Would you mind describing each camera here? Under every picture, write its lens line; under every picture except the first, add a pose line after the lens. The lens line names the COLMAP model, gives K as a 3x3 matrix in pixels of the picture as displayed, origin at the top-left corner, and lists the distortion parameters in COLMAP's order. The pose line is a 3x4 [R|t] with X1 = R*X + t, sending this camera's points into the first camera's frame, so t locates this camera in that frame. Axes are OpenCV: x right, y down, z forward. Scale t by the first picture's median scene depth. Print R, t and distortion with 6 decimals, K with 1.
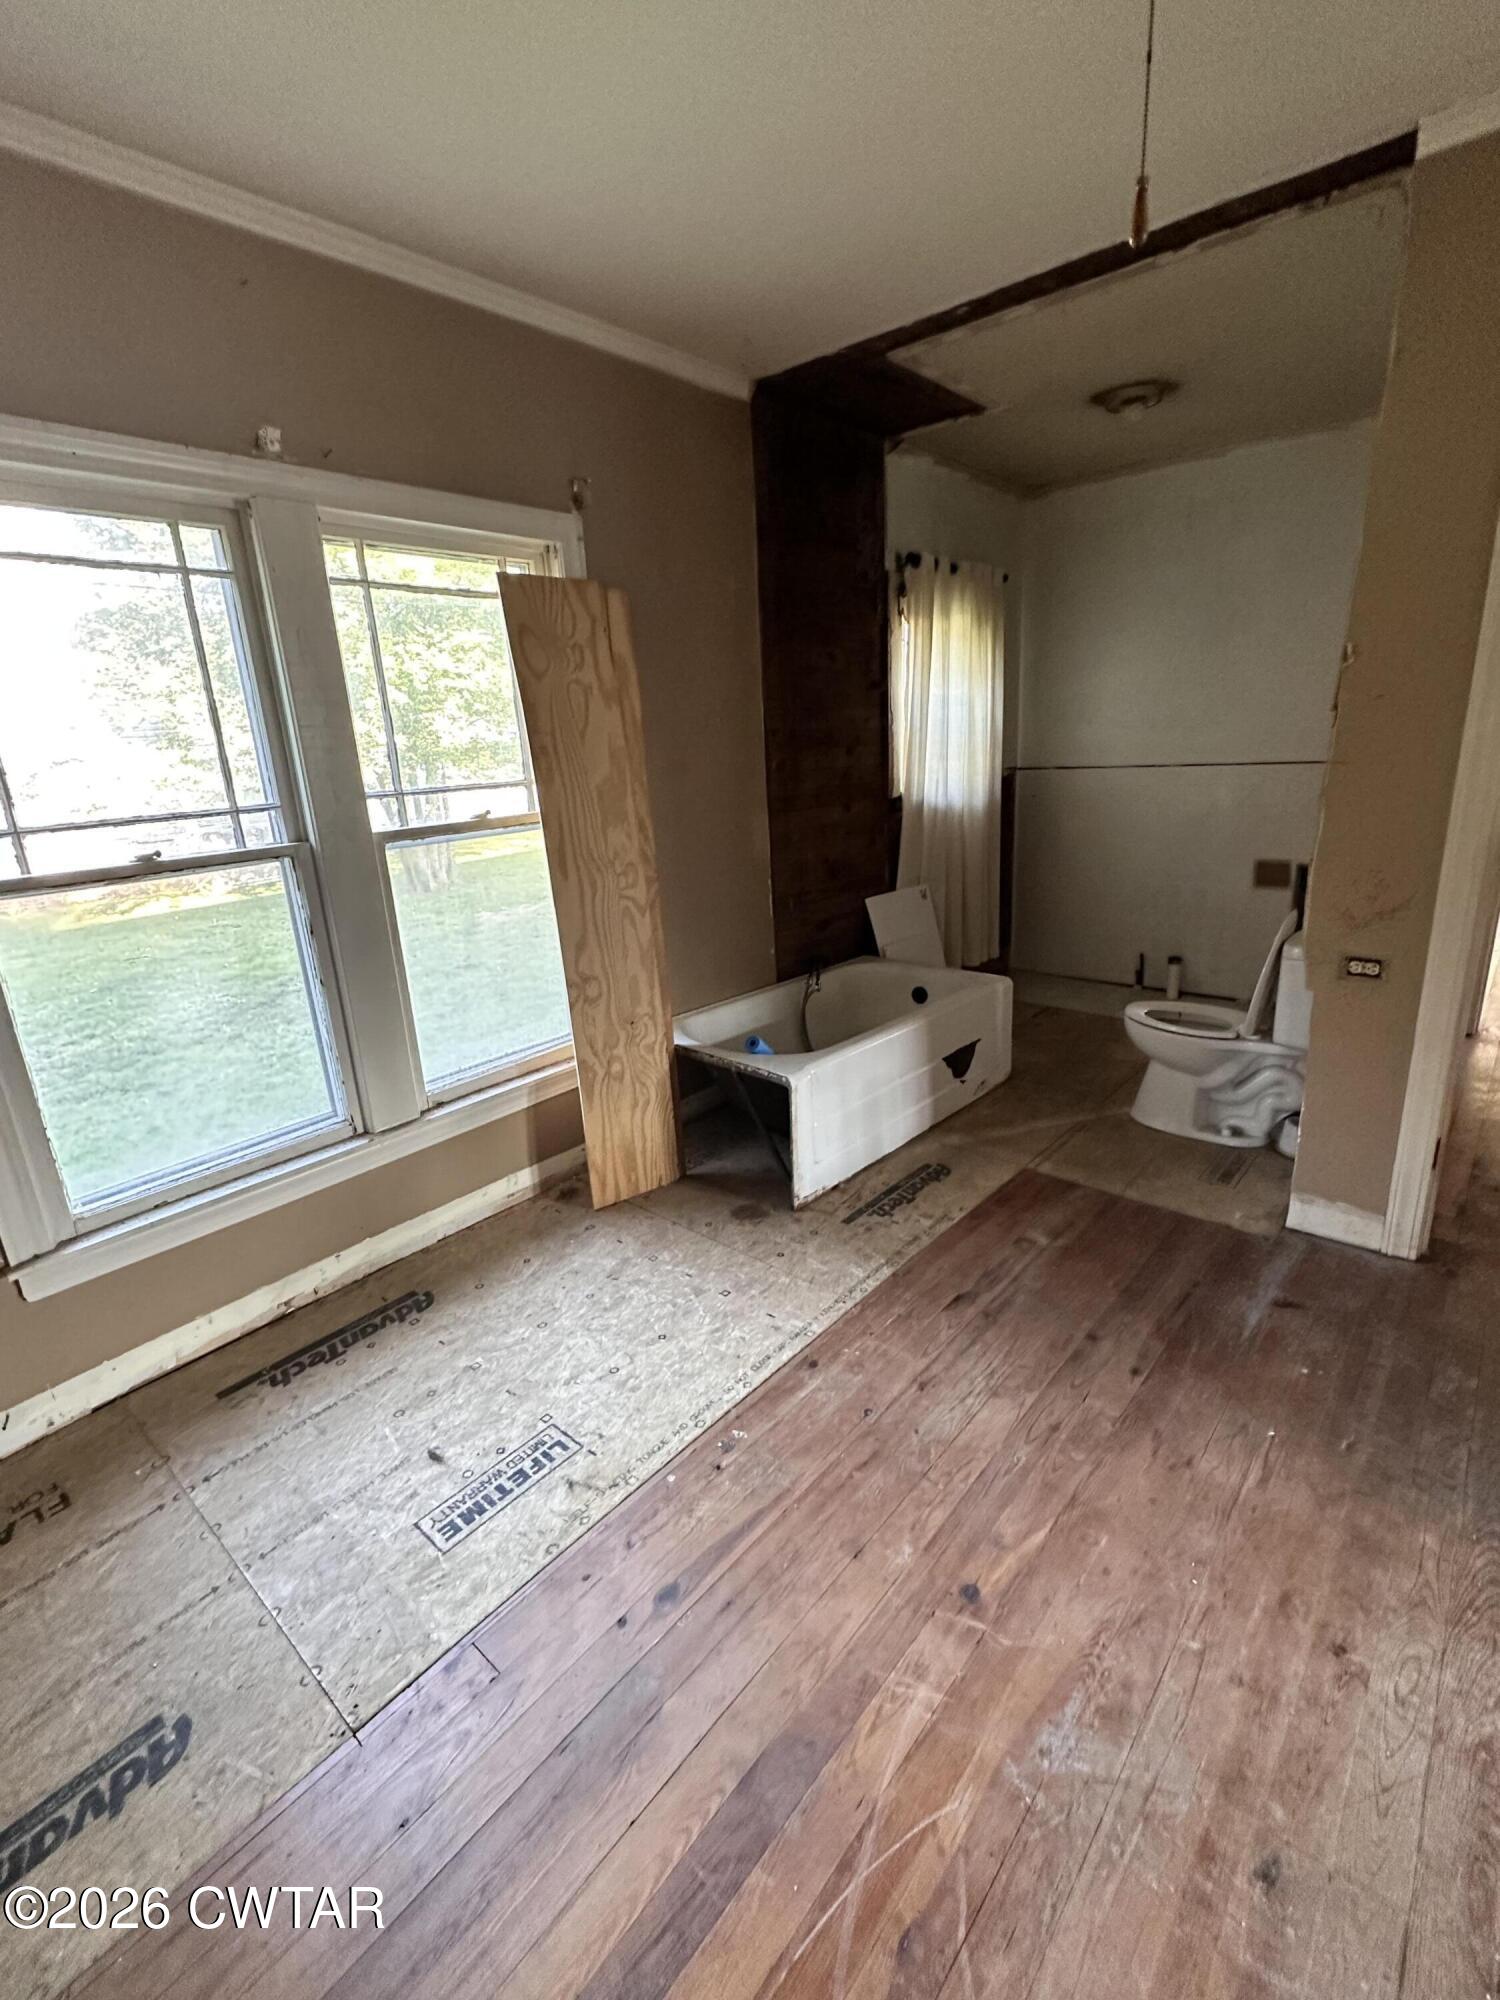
lens RADIAL K [[901.3, 0, 740.7], [0, 901.3, 1001.3], [0, 0, 1]] dist [-0.001055, 0.001102]
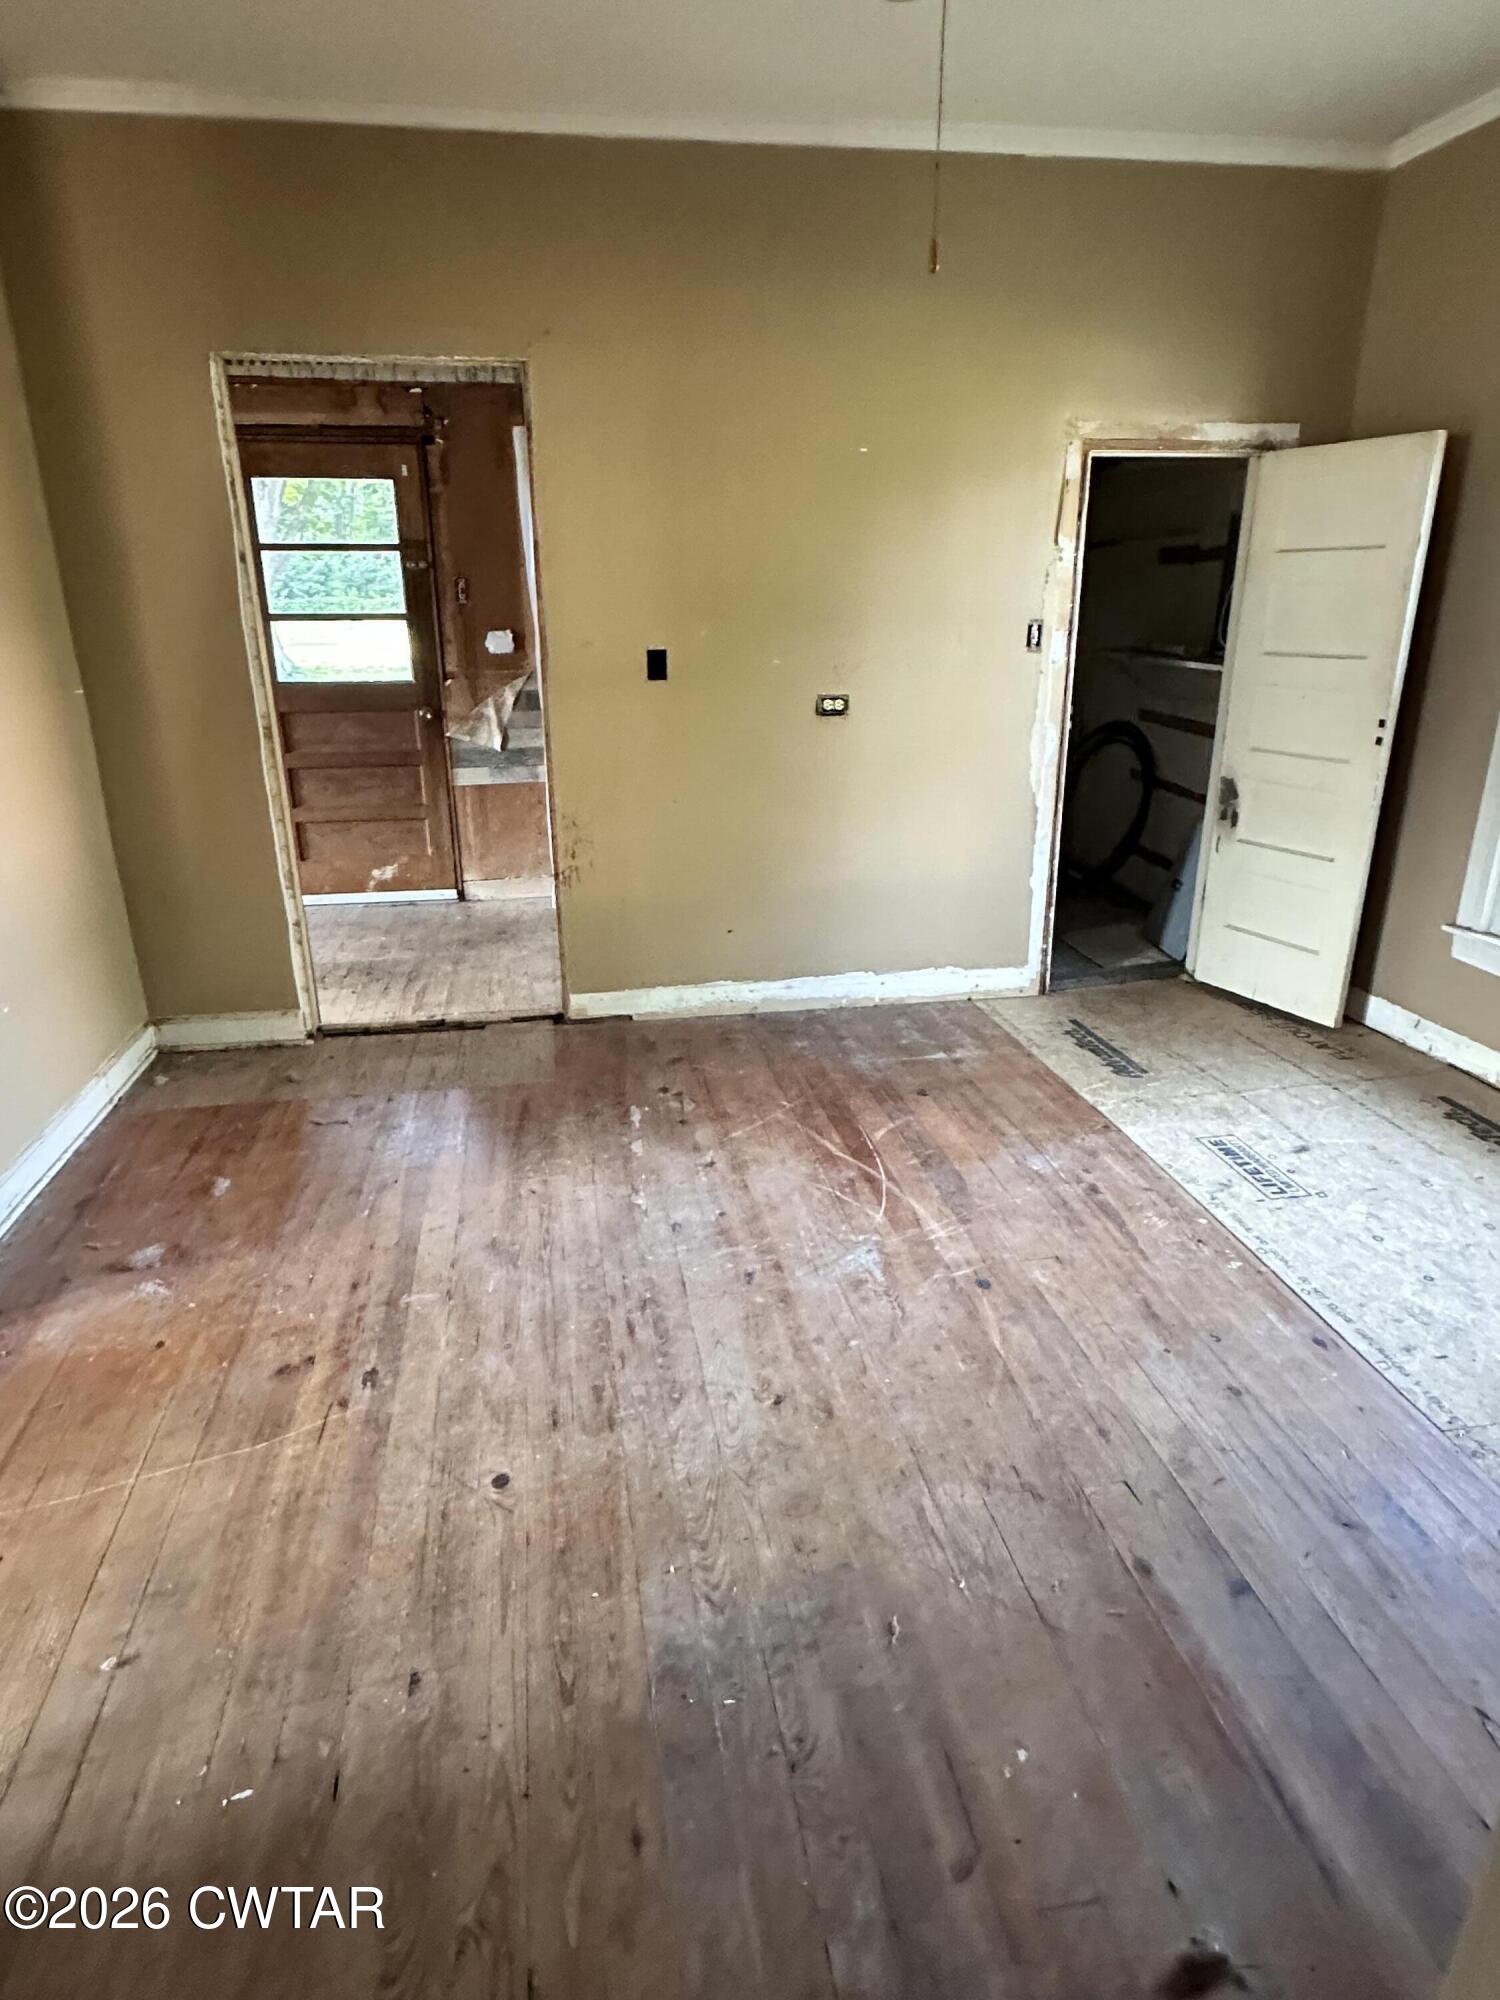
lens RADIAL K [[1161.7, 0, 741.1], [0, 1161.7, 1003.9], [0, 0, 1]] dist [0.000141, -0.002796]
pose [[-0.630191, 0.319159, -0.707812, 1.323465], [-0.179900, 0.826784, 0.532976, -0.399051], [0.755311, 0.463212, -0.463615, 1.186976]]
